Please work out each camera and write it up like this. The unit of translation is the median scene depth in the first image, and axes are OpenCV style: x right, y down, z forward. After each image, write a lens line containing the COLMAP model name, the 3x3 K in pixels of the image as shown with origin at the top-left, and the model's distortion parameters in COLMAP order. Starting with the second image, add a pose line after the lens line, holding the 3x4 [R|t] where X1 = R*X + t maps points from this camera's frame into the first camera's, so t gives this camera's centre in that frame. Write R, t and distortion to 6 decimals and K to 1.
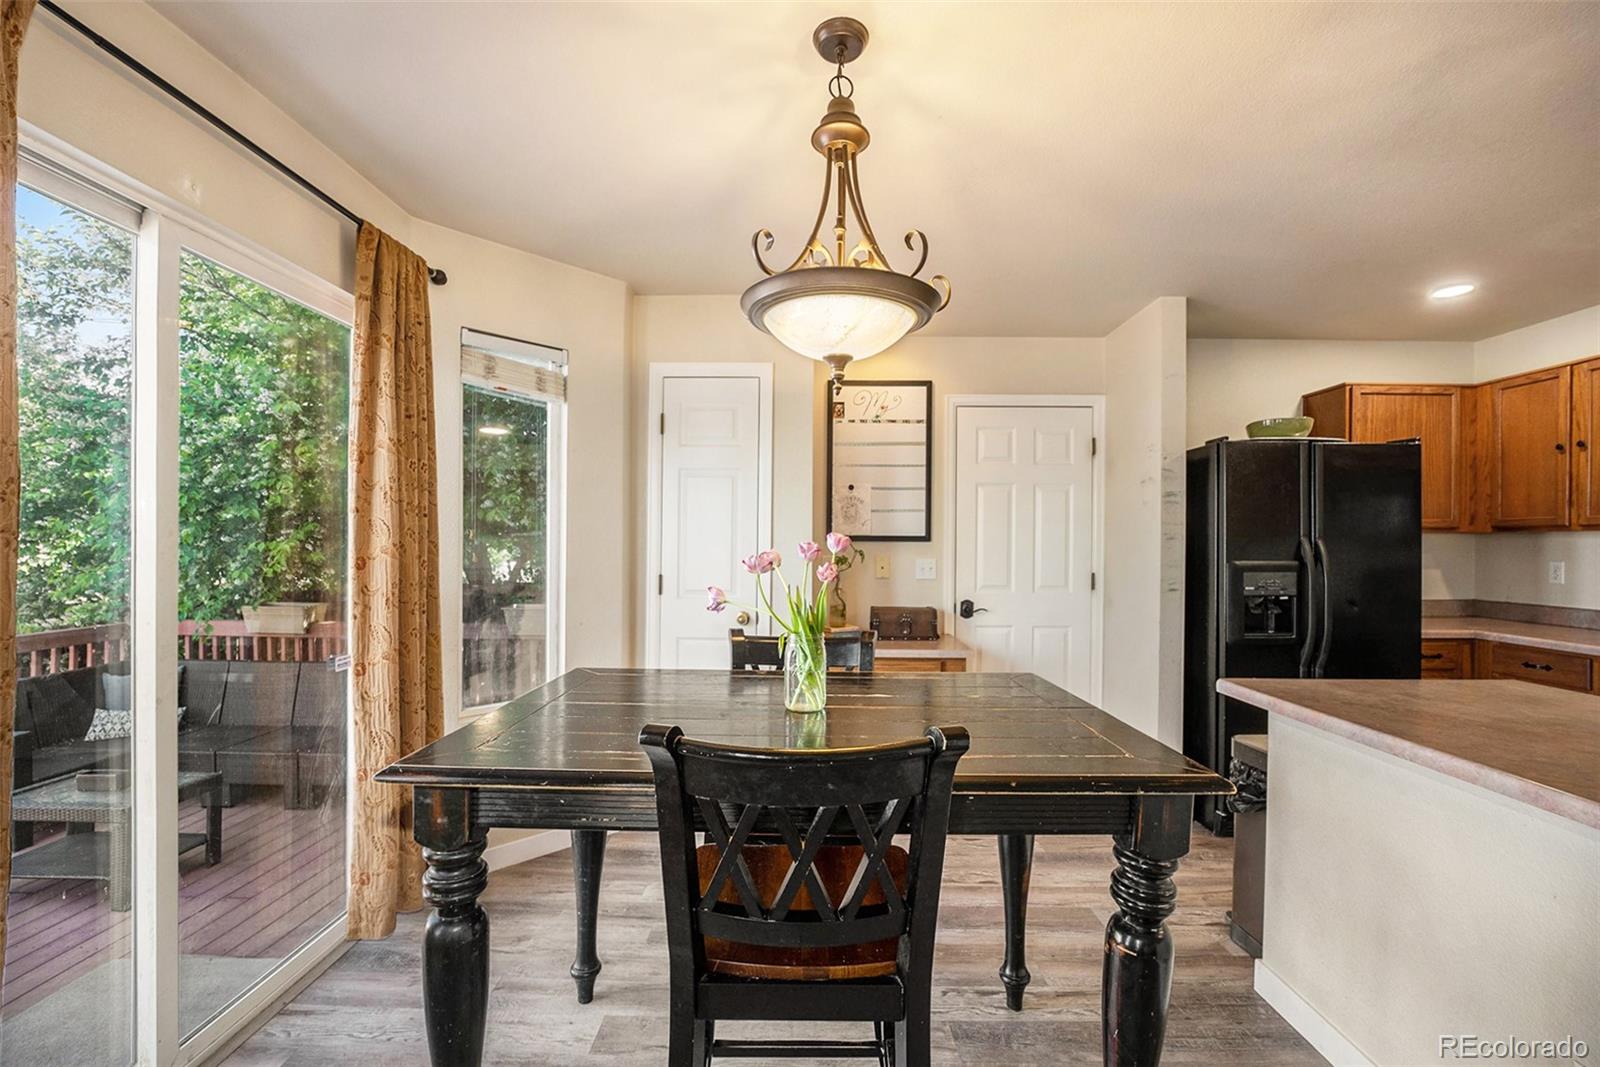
lens RADIAL K [[661.6, 0, 803.3], [0, 661.6, 542.0], [0, 0, 1]] dist [-0.021921, 0.002041]
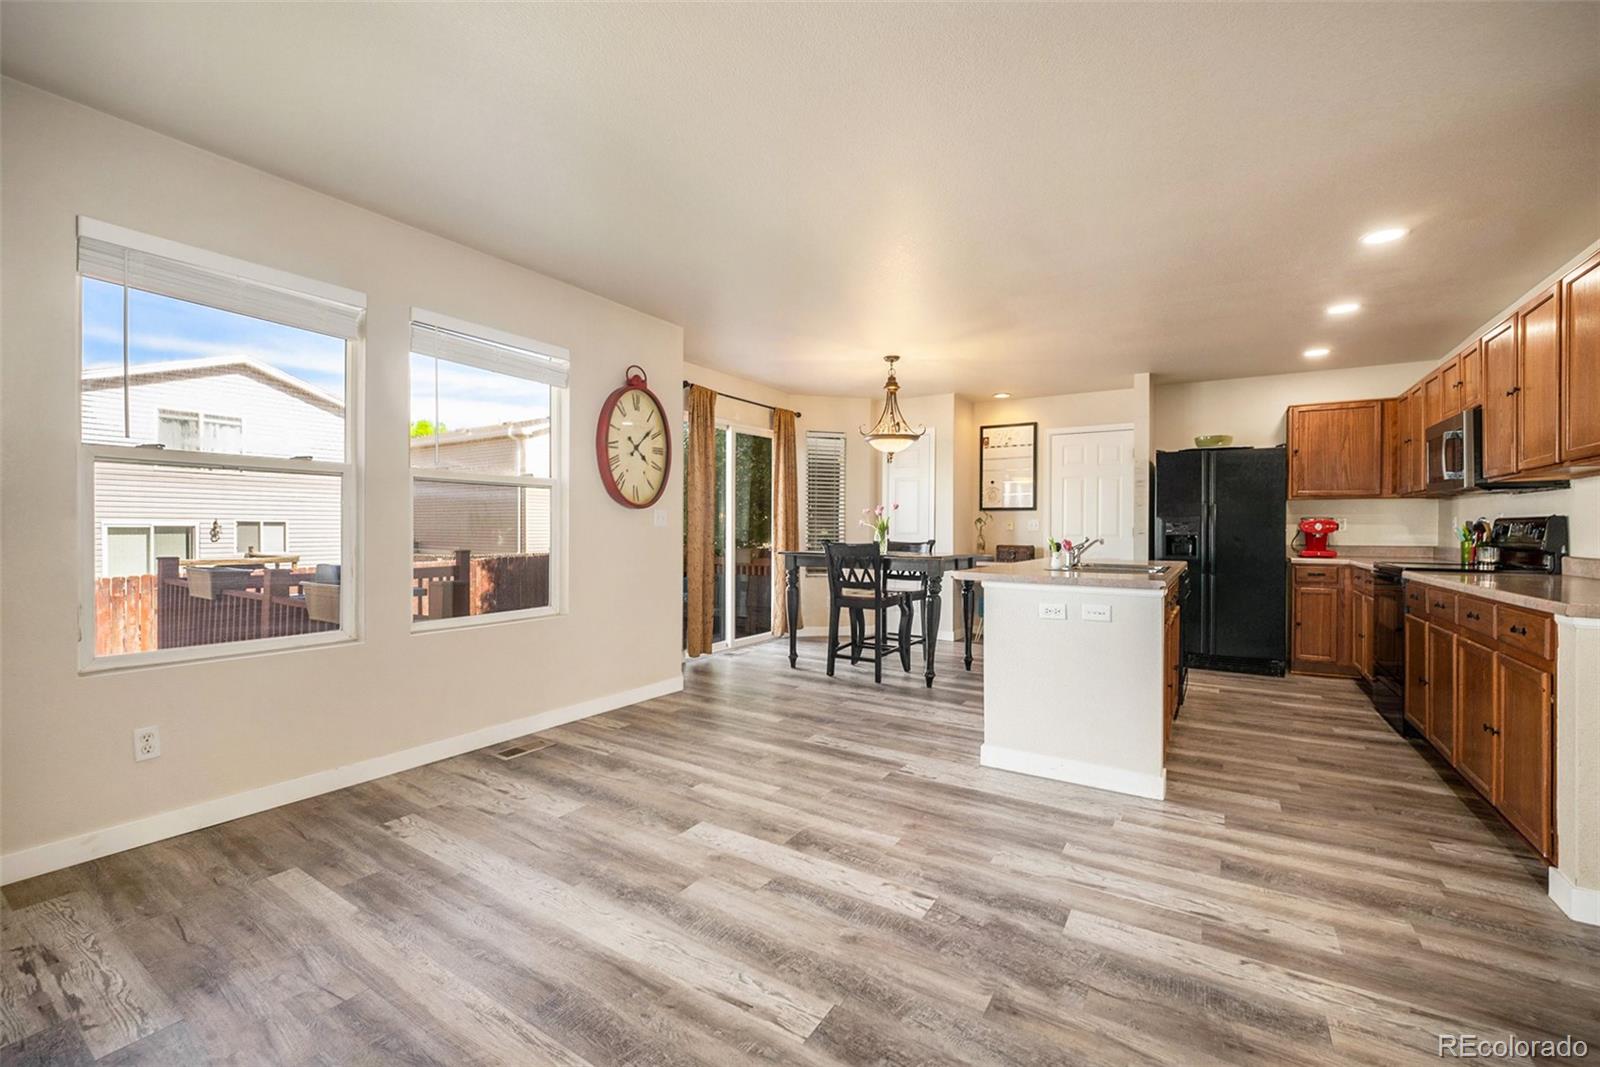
lens RADIAL K [[661.6, 0, 807.9], [0, 661.6, 537.1], [0, 0, 1]] dist [-0.021921, 0.002041]
pose [[0.856678, 0.005526, -0.515822, 0.700969], [0.001392, 0.999914, 0.013024, 0.057460], [0.515850, -0.011876, 0.856597, -1.047300]]
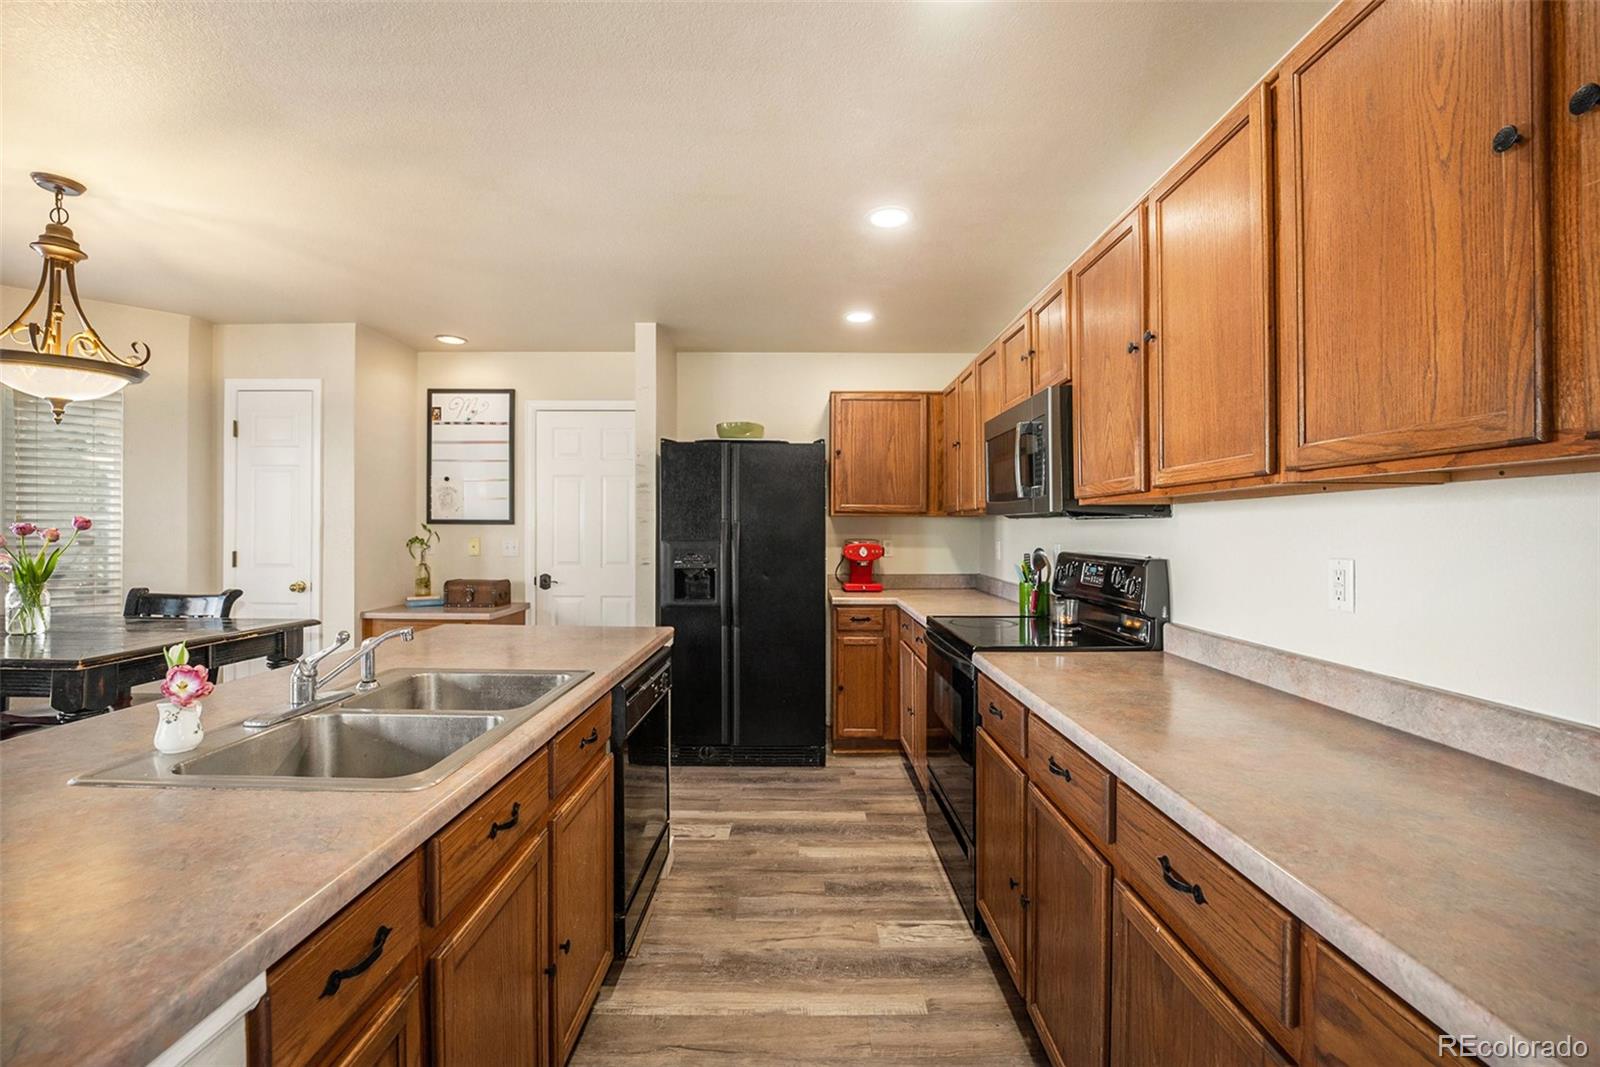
lens RADIAL K [[661.6, 0, 794.1], [0, 661.6, 533.0], [0, 0, 1]] dist [-0.021921, 0.002041]
pose [[0.999984, -0.000603, 0.005665, 0.816926], [0.000552, 0.999959, 0.009044, 0.004901], [-0.005670, -0.009040, 0.999943, -0.223919]]
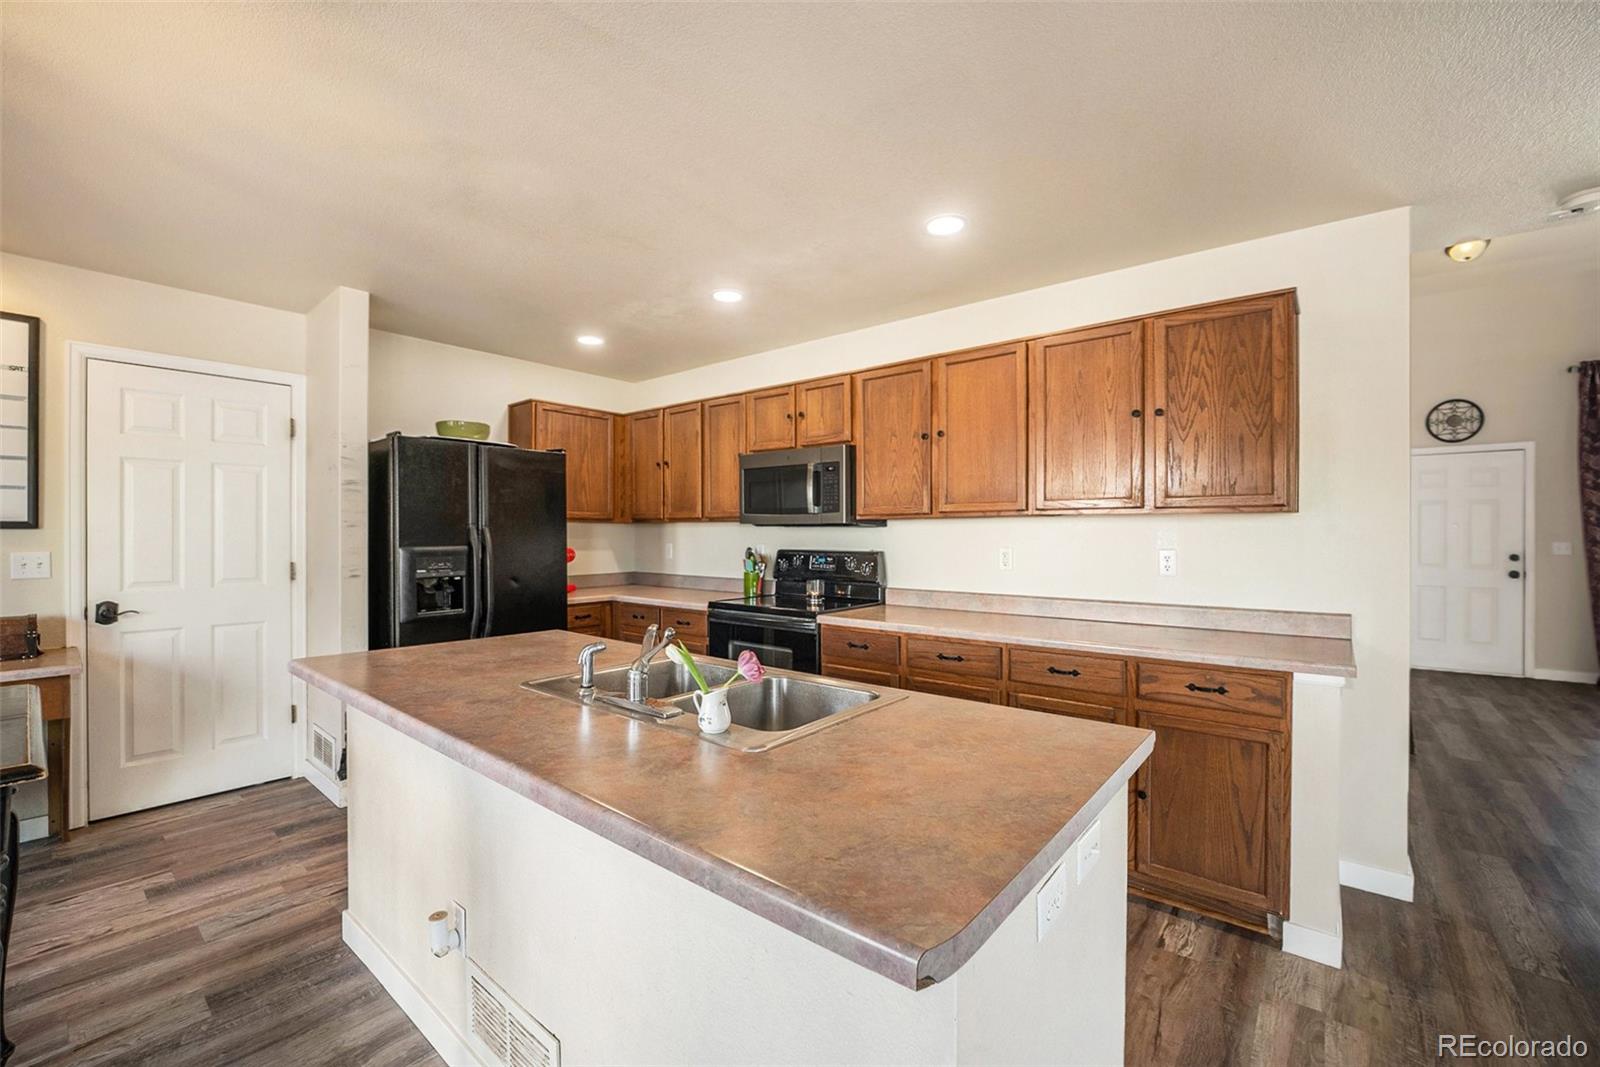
lens RADIAL K [[661.6, 0, 789.6], [0, 661.6, 540.4], [0, 0, 1]] dist [-0.021921, 0.002041]
pose [[0.636898, -0.010509, 0.770876, 0.202661], [0.000379, 0.999911, 0.013318, 0.003776], [-0.770948, -0.008190, 0.636846, -0.167628]]
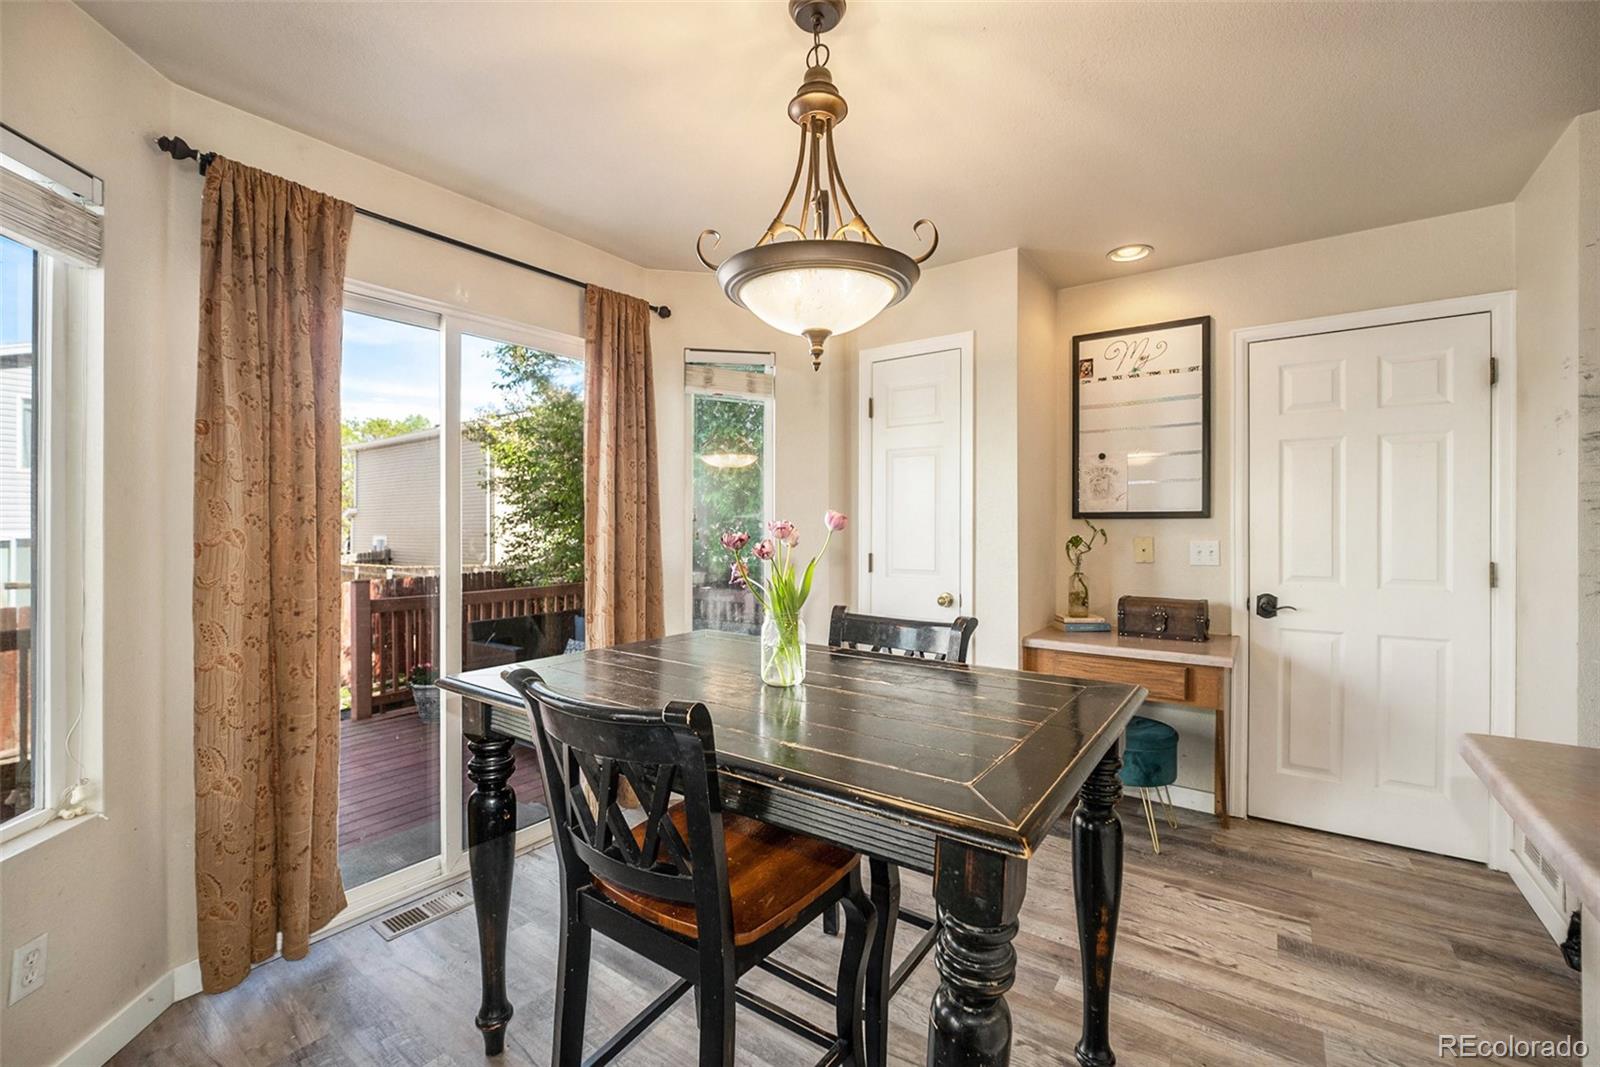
lens RADIAL K [[661.6, 0, 801.6], [0, 661.6, 525.0], [0, 0, 1]] dist [-0.021921, 0.002041]
pose [[0.820552, -0.006881, -0.571531, 0.283947], [0.008720, 0.999962, 0.000480, 0.003623], [0.571506, -0.005377, 0.820580, 0.084463]]
